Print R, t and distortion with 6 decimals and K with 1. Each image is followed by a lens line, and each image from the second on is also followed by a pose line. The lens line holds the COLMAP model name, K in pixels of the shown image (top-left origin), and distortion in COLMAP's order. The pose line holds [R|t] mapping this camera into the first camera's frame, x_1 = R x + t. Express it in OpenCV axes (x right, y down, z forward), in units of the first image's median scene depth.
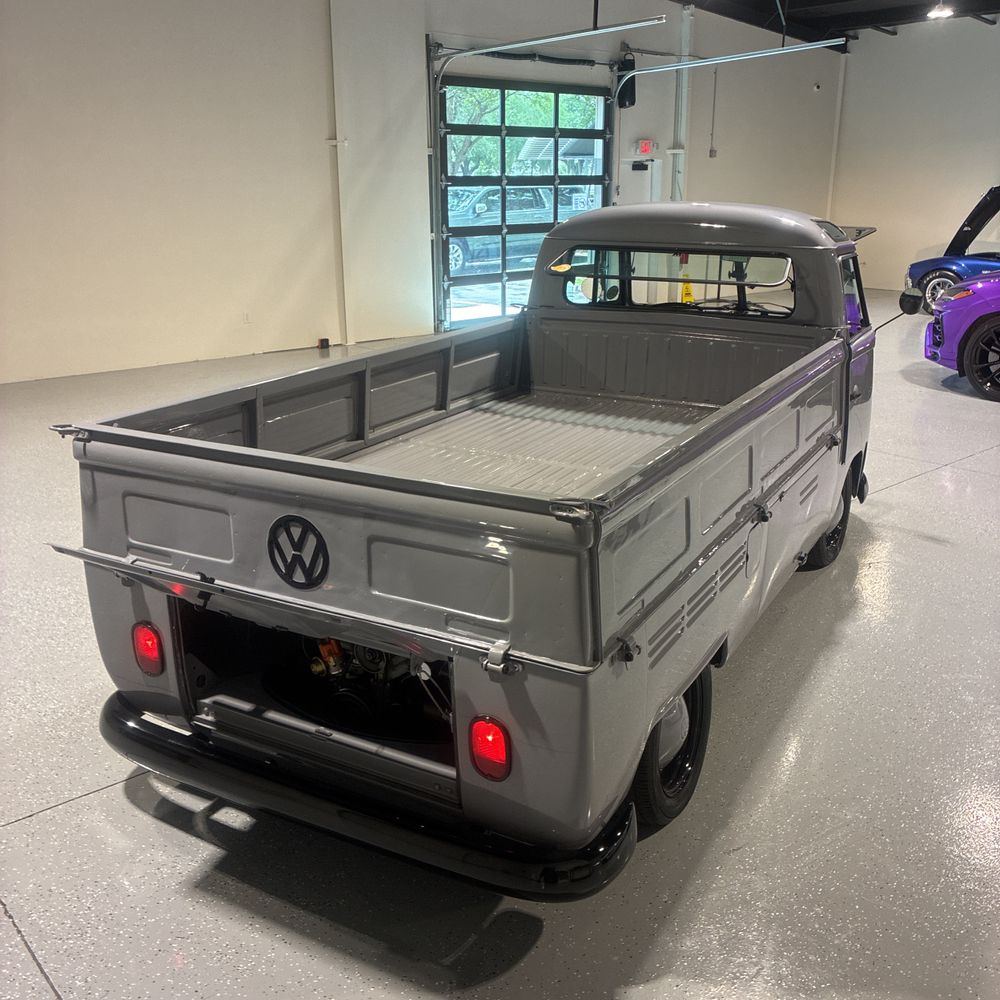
lens RADIAL K [[1009.6, 0, 501.7], [0, 1009.6, 507.0], [0, 0, 1]] dist [0.012775, 0.010641]
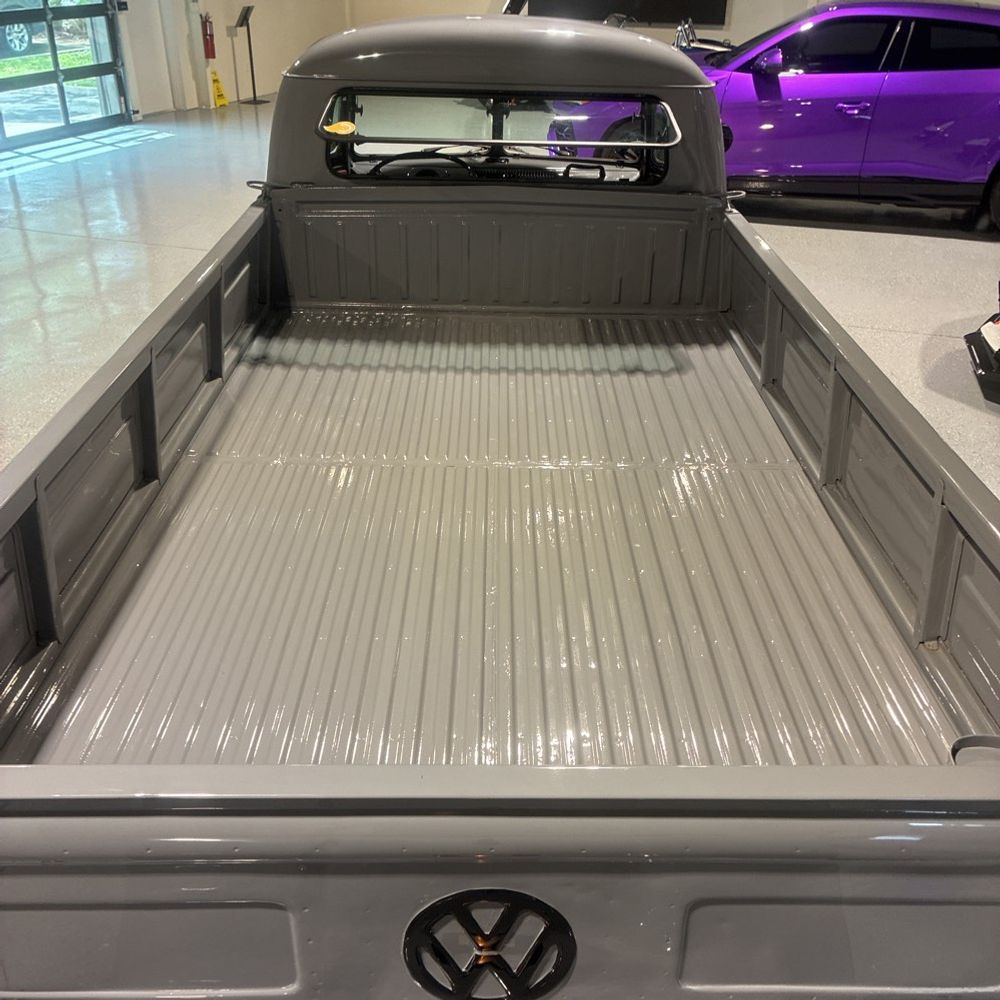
lens RADIAL K [[1015.5, 0, 502.9], [0, 1015.5, 502.2], [0, 0, 1]] dist [0.018158, 0.012734]
pose [[0.876430, -0.217418, 0.429651, -0.301748], [0.132251, 0.966635, 0.219376, -0.213586], [-0.463012, -0.135446, 0.875942, 0.543567]]
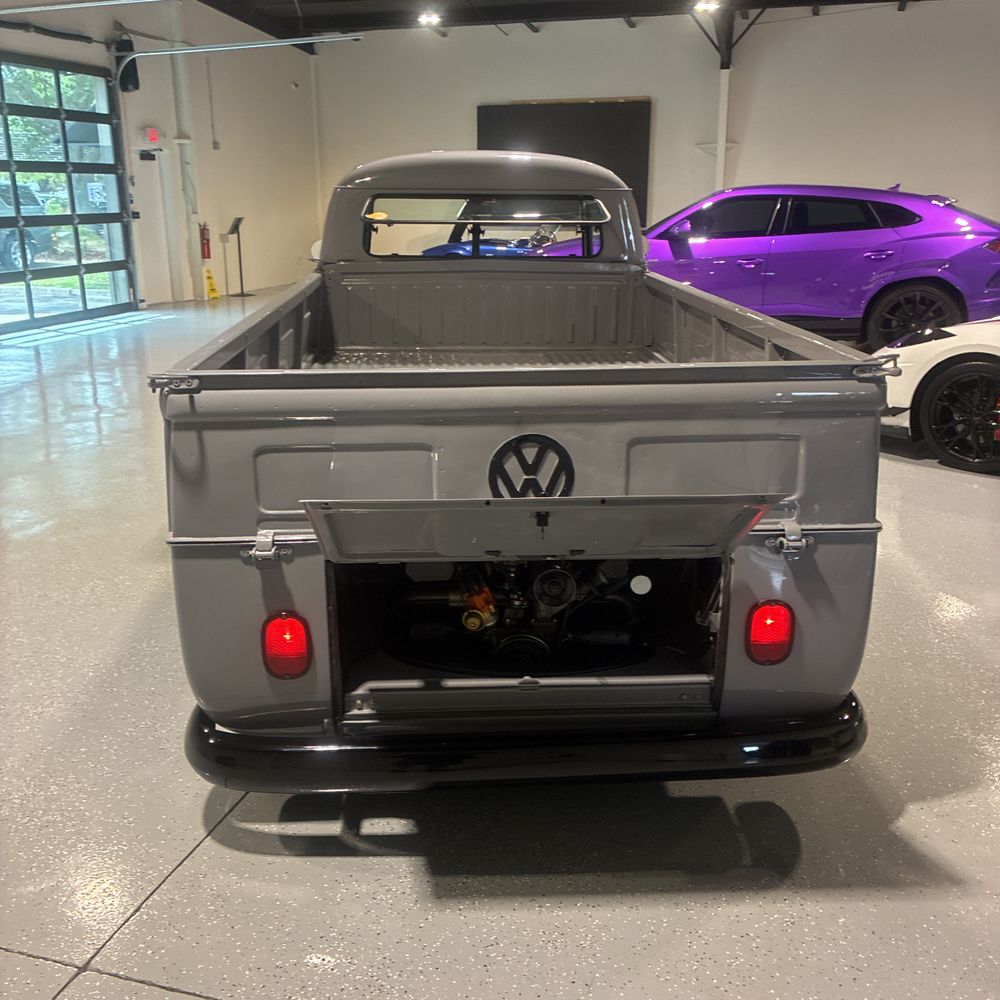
lens RADIAL K [[1003.8, 0, 500.0], [0, 1003.8, 500.0], [0, 0, 1]] dist [0.030820, -0.019346]
pose [[0.850608, -0.155710, 0.502216, -0.583807], [0.163072, 0.986171, 0.029563, 0.030221], [-0.499874, 0.056751, 0.864237, 0.216278]]
